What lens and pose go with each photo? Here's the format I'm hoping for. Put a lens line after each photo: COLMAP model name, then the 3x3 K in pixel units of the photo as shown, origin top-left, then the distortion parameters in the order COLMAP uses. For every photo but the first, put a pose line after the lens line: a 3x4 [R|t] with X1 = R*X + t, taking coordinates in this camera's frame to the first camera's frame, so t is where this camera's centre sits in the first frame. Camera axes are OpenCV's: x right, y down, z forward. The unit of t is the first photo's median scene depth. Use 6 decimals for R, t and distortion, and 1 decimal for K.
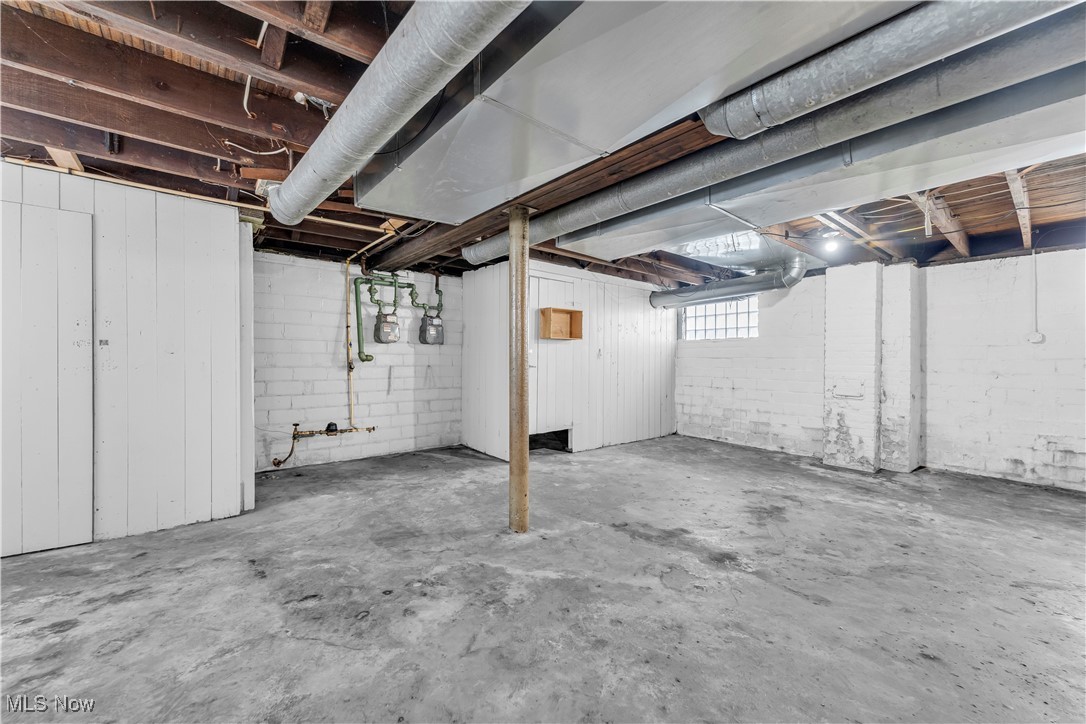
lens RADIAL K [[430.0, 0, 542.9], [0, 430.0, 361.2], [0, 0, 1]] dist [0.000161, 0.000017]
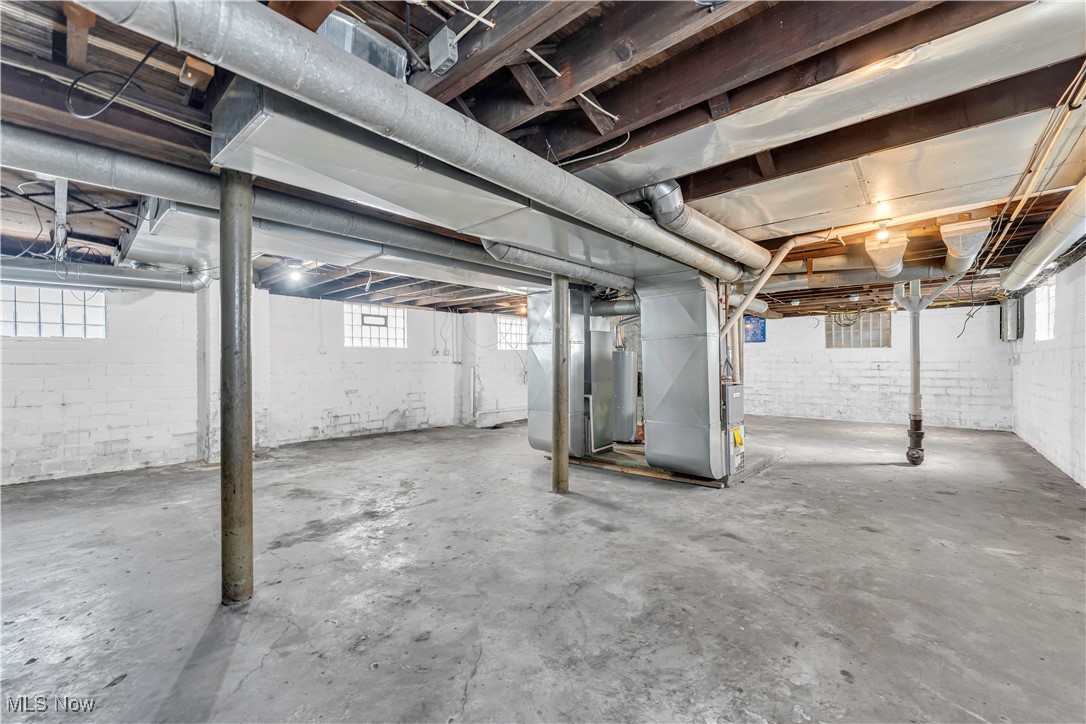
lens RADIAL K [[430.0, 0, 542.9], [0, 430.0, 361.6], [0, 0, 1]] dist [0.000161, 0.000017]
pose [[-0.145915, -0.001831, 0.989295, -0.758829], [0.004694, 0.999986, 0.002543, -0.015119], [-0.989286, 0.005014, -0.145905, 0.514339]]
